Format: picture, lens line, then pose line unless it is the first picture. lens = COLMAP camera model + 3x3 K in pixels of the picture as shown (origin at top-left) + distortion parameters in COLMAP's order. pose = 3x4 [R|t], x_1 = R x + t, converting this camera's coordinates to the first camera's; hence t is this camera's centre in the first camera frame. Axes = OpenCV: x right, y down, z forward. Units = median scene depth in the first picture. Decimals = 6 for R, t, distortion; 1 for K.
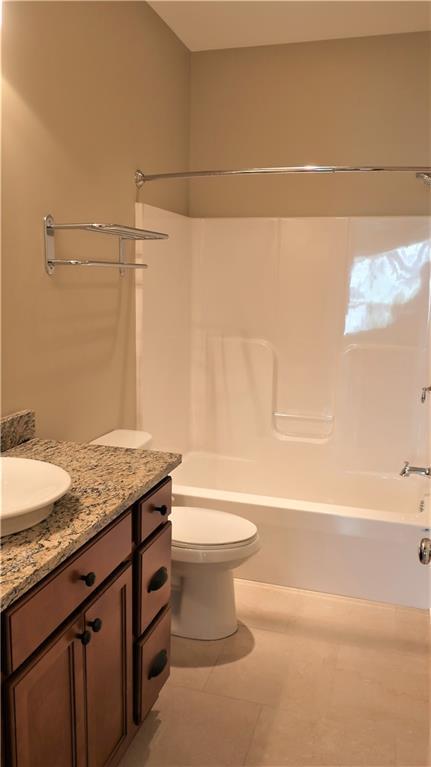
lens RADIAL K [[598.0, 0, 214.0], [0, 598.0, 386.3], [0, 0, 1]] dist [-0.038636, 0.013705]
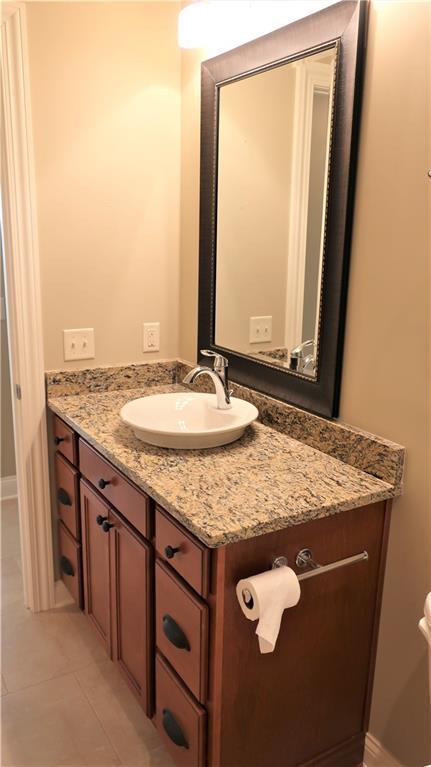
lens RADIAL K [[598.0, 0, 216.4], [0, 598.0, 383.6], [0, 0, 1]] dist [-0.038636, 0.013705]
pose [[-0.661305, 0.148665, -0.735238, 0.433167], [-0.169710, 0.925096, 0.339699, -0.286702], [0.730667, 0.349422, -0.586541, 1.454866]]
